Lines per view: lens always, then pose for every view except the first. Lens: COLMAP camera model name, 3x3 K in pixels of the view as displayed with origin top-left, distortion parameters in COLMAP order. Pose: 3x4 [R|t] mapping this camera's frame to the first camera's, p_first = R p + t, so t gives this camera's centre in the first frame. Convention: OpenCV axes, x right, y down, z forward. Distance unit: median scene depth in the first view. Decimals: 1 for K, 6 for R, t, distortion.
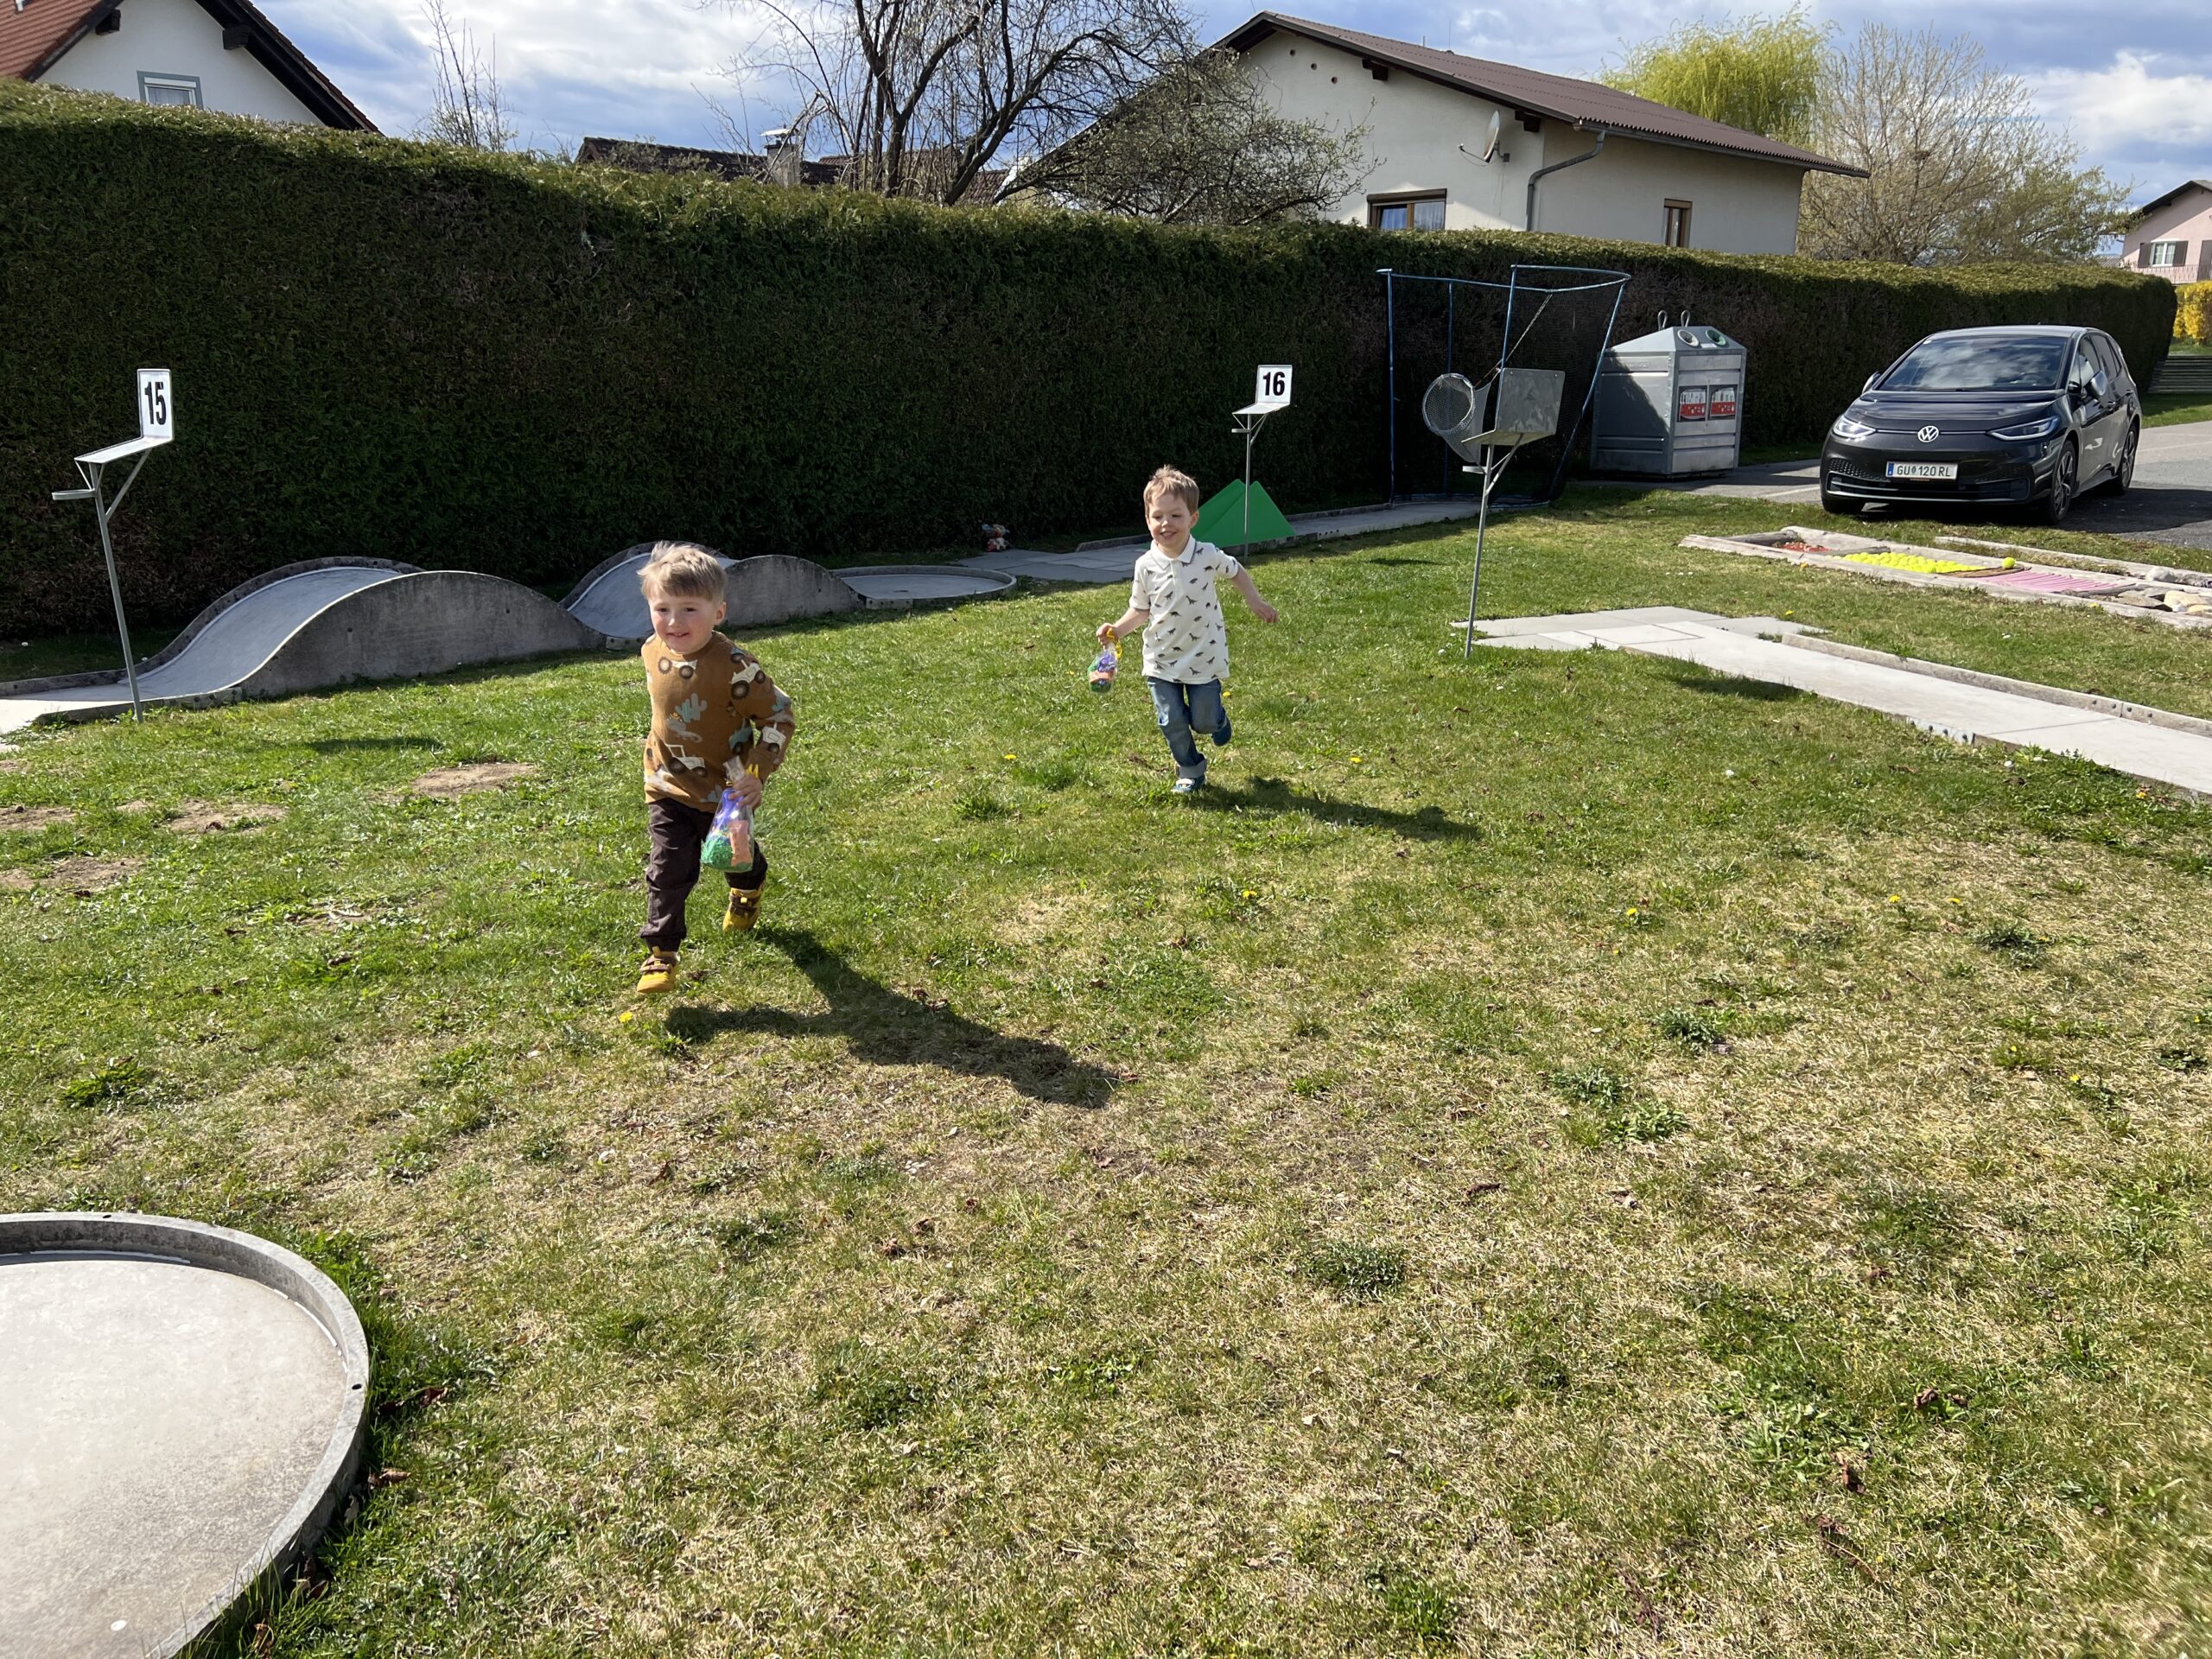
lens RADIAL K [[1657.7, 0, 1095.7], [0, 1657.7, 820.4], [0, 0, 1]] dist [0.047031, -0.049402]
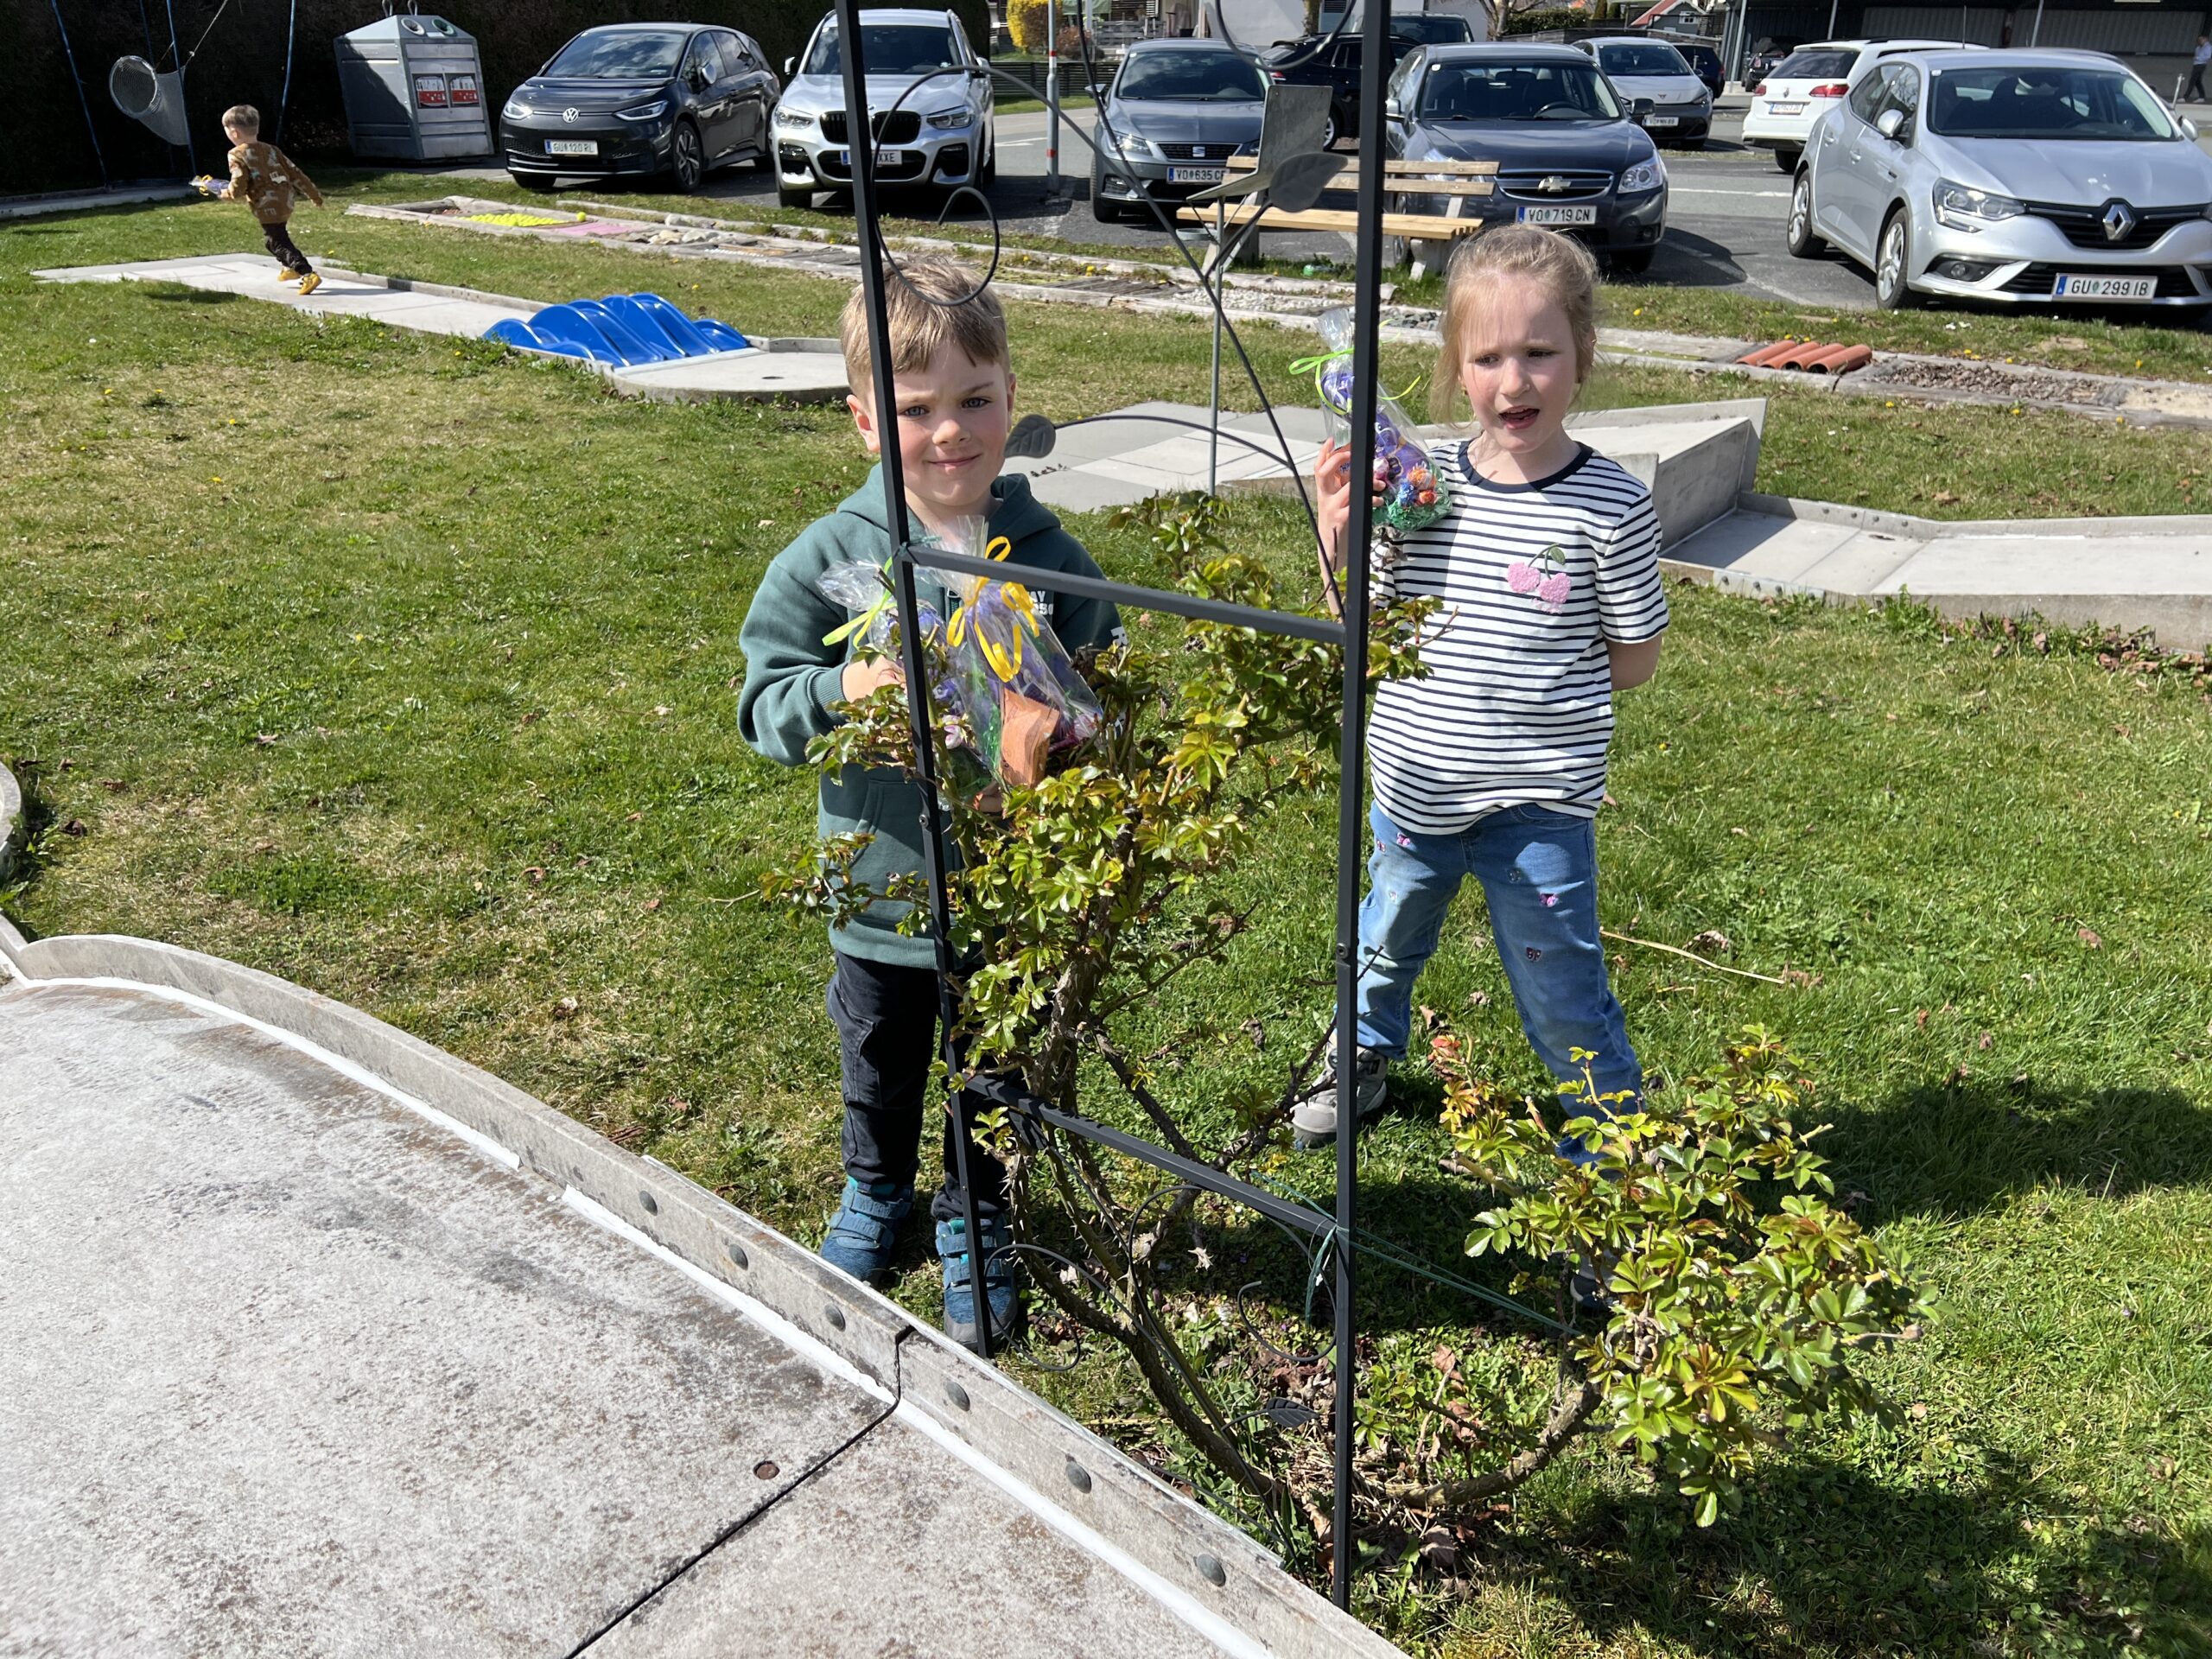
lens RADIAL K [[1657.7, 0, 1091.9], [0, 1657.7, 836.2], [0, 0, 1]] dist [0.047031, -0.049402]
pose [[0.855188, -0.208559, 0.474506, 0.107599], [0.128022, 0.972103, 0.196537, 0.065019], [-0.502258, -0.107329, 0.858031, -0.211667]]
